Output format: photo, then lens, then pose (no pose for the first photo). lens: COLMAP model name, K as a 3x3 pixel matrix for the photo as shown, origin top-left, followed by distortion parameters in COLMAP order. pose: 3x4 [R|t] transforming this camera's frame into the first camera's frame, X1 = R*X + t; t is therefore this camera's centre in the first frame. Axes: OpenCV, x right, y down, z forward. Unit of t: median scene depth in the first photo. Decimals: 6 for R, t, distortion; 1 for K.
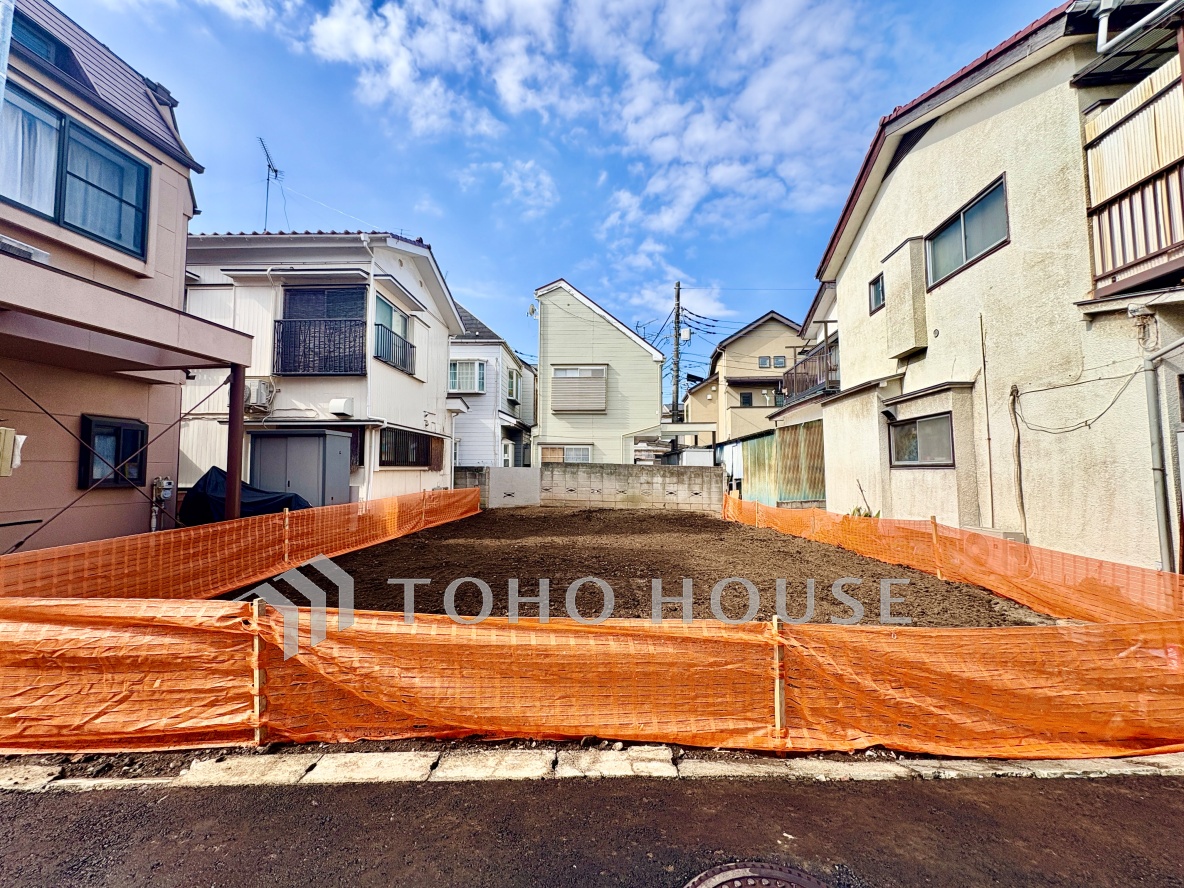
lens RADIAL K [[469.6, 0, 589.7], [0, 469.6, 442.3], [0, 0, 1]] dist [-0.000265, -0.000052]
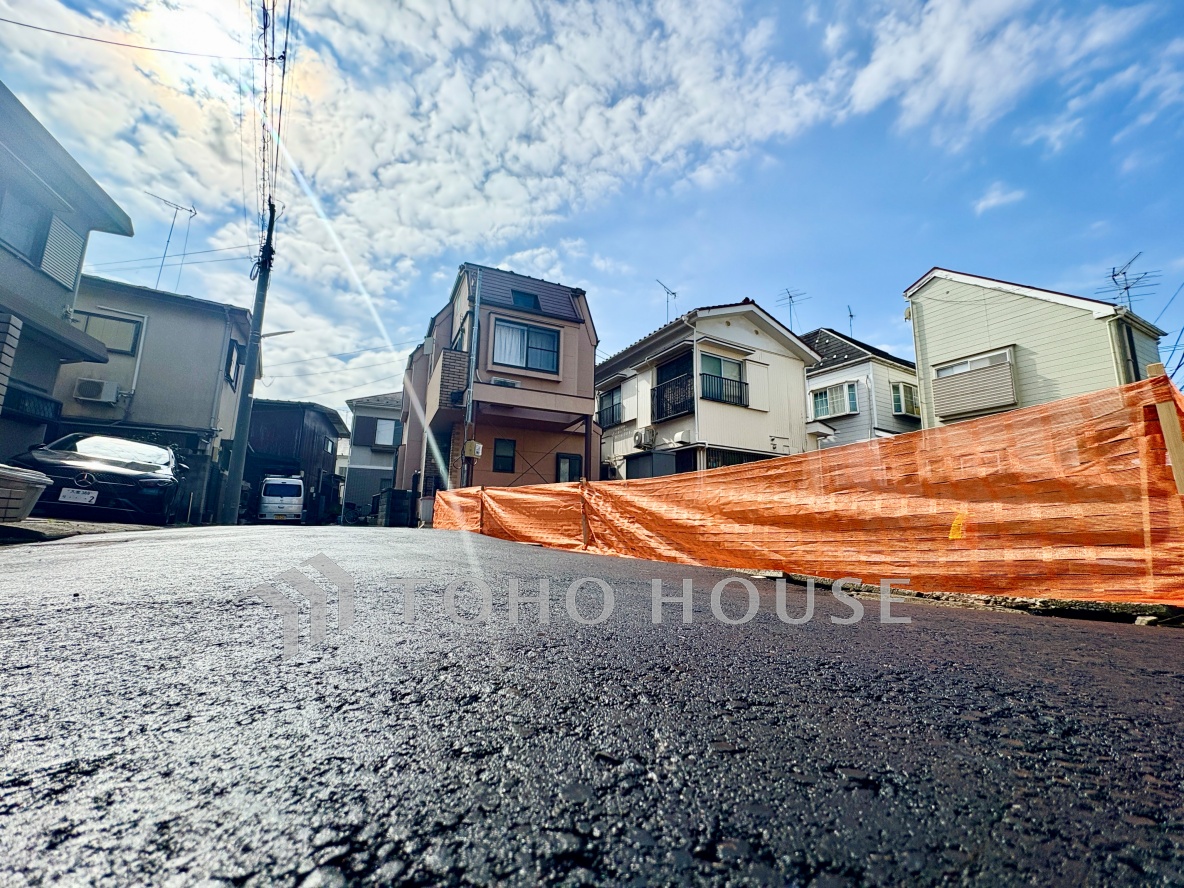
lens RADIAL K [[466.8, 0, 589.6], [0, 466.8, 443.2], [0, 0, 1]] dist [-0.000914, -0.000074]
pose [[0.507842, -0.140318, -0.849946, 0.516456], [0.029962, 0.988925, -0.145360, 0.136534], [0.860929, 0.048354, 0.506422, 0.043050]]
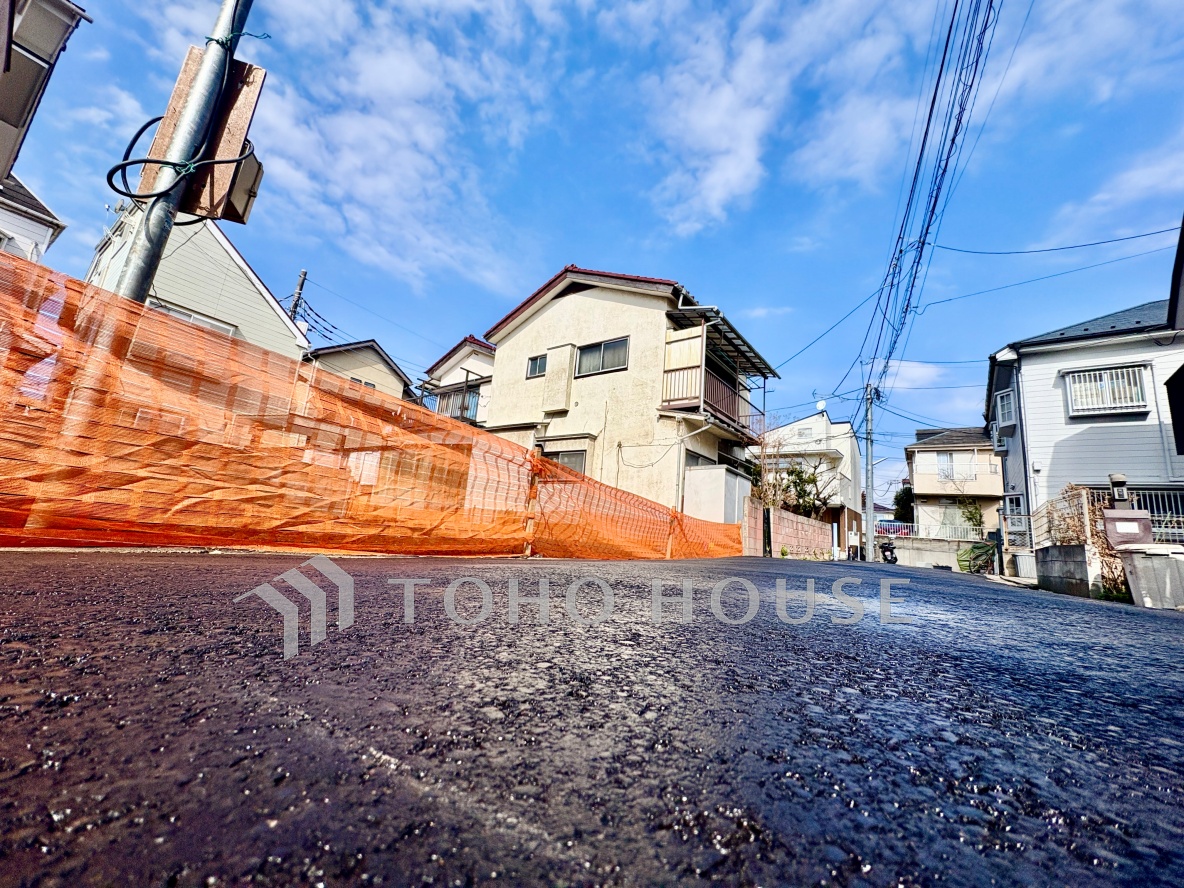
lens RADIAL K [[473.8, 0, 592.0], [0, 473.8, 444.0], [0, 0, 1]] dist [-0.000779, 0.000431]
pose [[0.514821, 0.217744, 0.829185, -0.470891], [-0.140539, 0.975558, -0.168924, 0.144219], [-0.845700, -0.029567, 0.532839, 0.041850]]
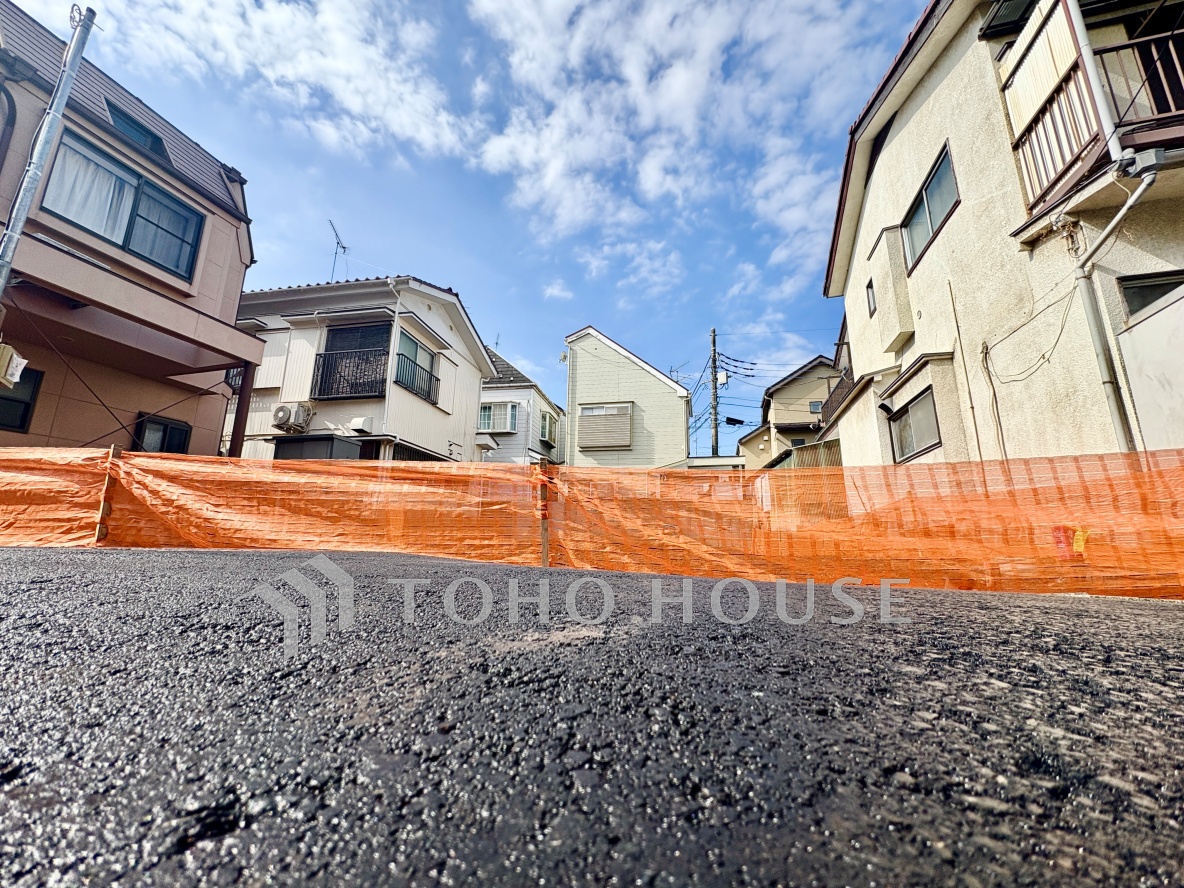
lens RADIAL K [[469.6, 0, 589.7], [0, 469.6, 442.3], [0, 0, 1]] dist [-0.000265, -0.000052]
pose [[0.986268, -0.021551, -0.163739, 0.183914], [-0.004849, 0.987243, -0.159150, 0.138205], [0.165080, 0.157758, 0.973581, 0.008885]]
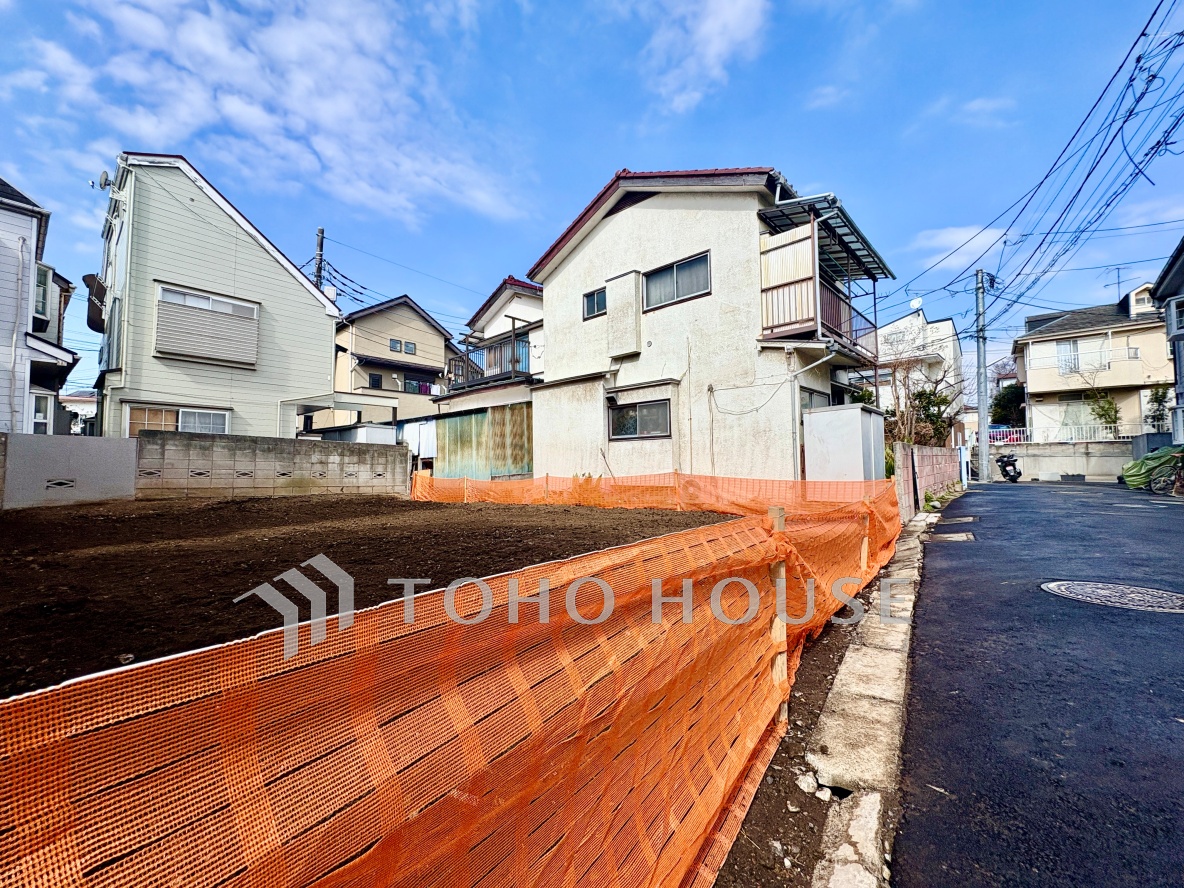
lens RADIAL K [[470.7, 0, 592.0], [0, 470.7, 444.0], [0, 0, 1]] dist [-0.001847, 0.000016]
pose [[0.604741, 0.033258, 0.795727, -0.374518], [-0.039020, 0.999165, -0.012106, 0.071471], [-0.795466, -0.023728, 0.605534, 0.219369]]
